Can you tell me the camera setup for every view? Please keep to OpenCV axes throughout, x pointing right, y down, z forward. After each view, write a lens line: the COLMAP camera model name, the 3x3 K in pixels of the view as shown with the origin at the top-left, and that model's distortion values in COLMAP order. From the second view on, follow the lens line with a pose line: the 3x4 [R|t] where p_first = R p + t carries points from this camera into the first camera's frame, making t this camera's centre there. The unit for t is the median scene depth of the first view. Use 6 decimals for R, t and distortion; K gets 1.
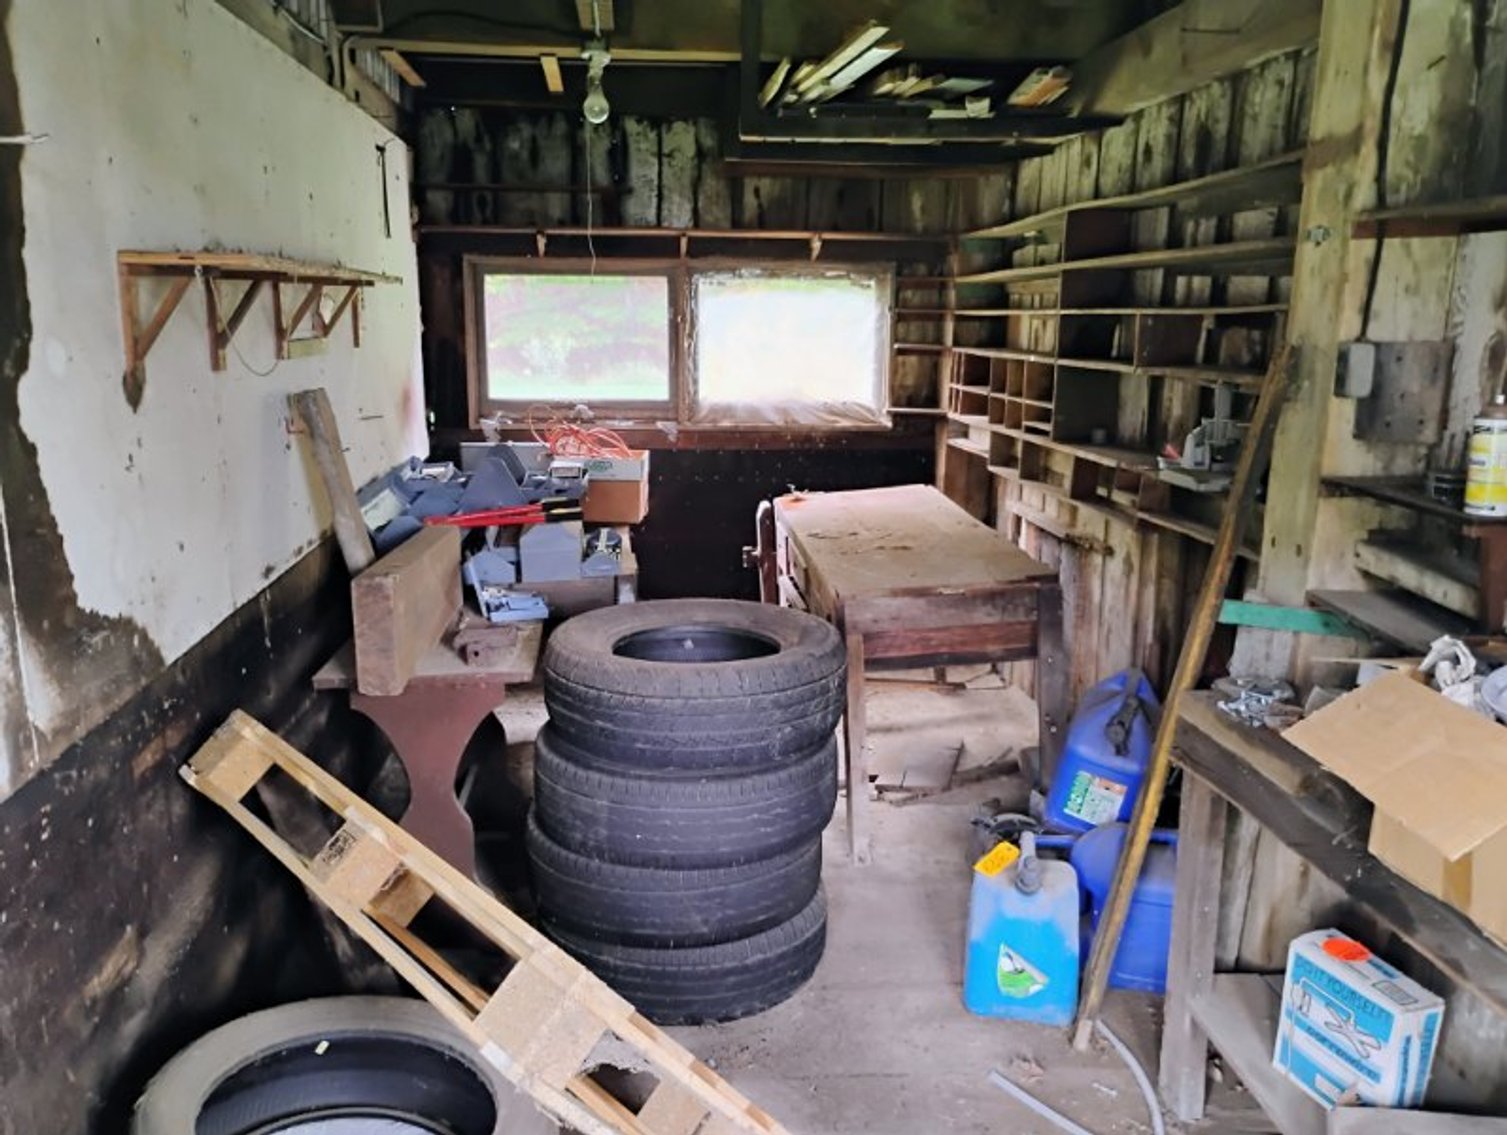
lens RADIAL K [[1255.6, 0, 749.0], [0, 1255.6, 564.6], [0, 0, 1]] dist [0.045118, -0.056539]
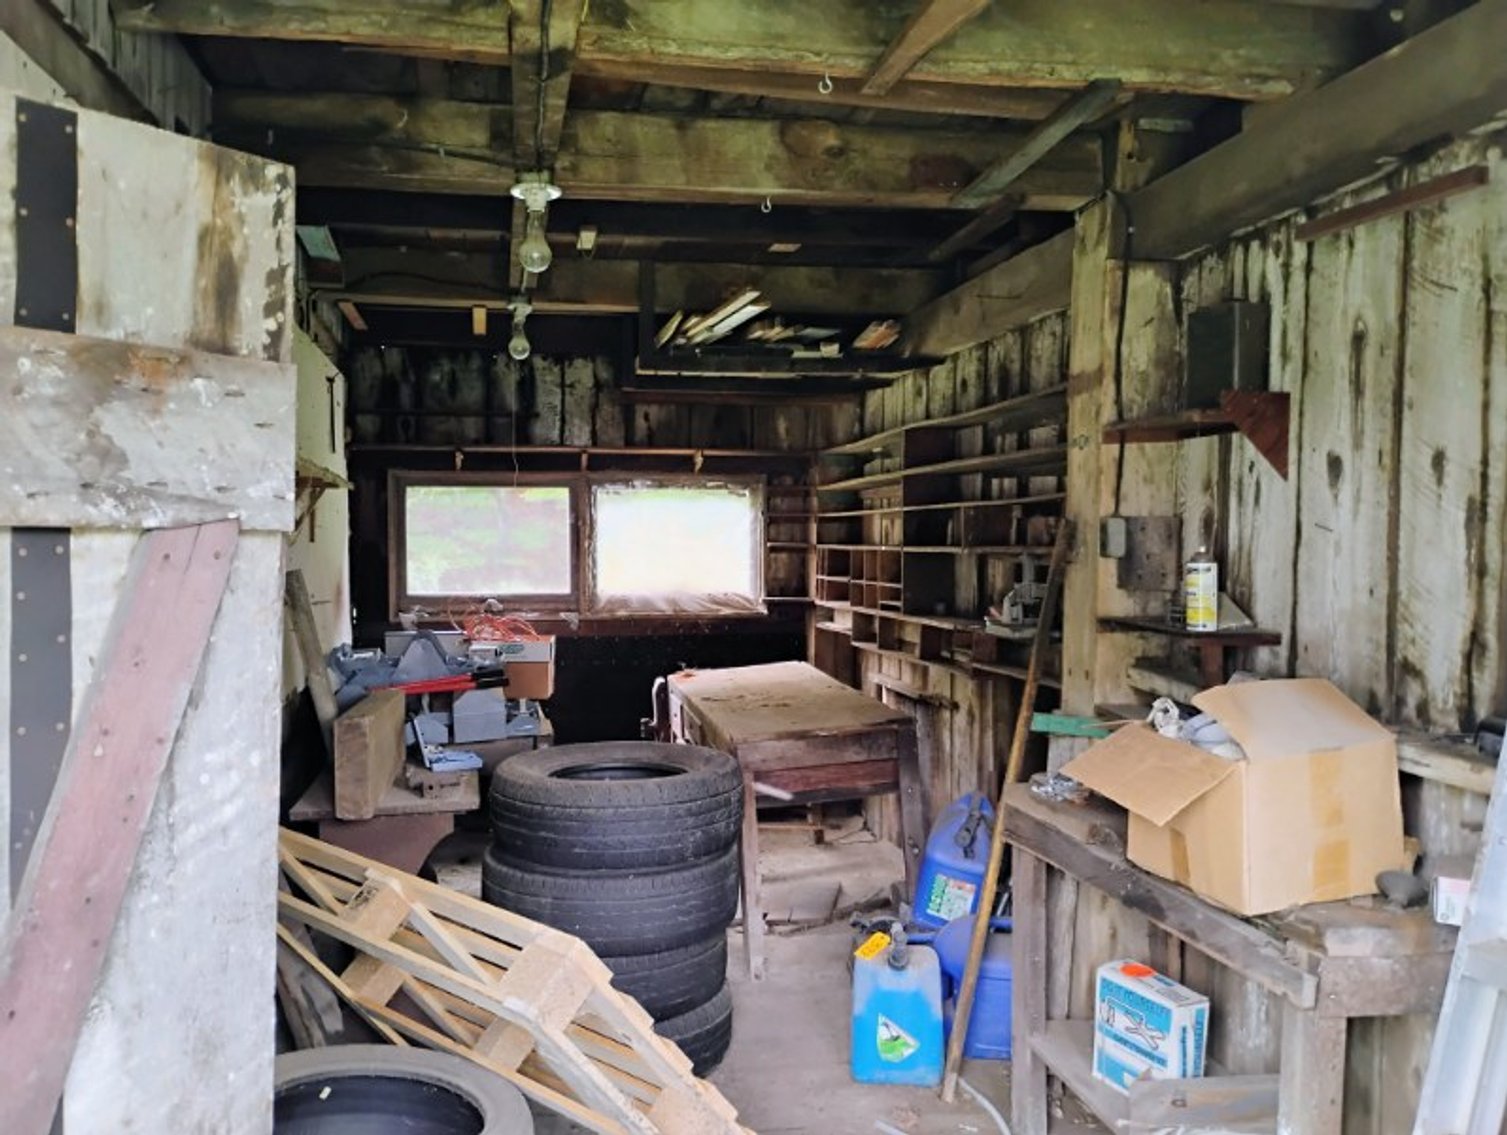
lens RADIAL K [[1255.6, 0, 749.0], [0, 1255.6, 564.6], [0, 0, 1]] dist [0.045118, -0.056539]
pose [[0.994299, -0.012350, 0.105908, -0.035227], [0.030705, 0.984359, -0.173480, 0.065449], [-0.102109, 0.175743, 0.979126, -0.185979]]
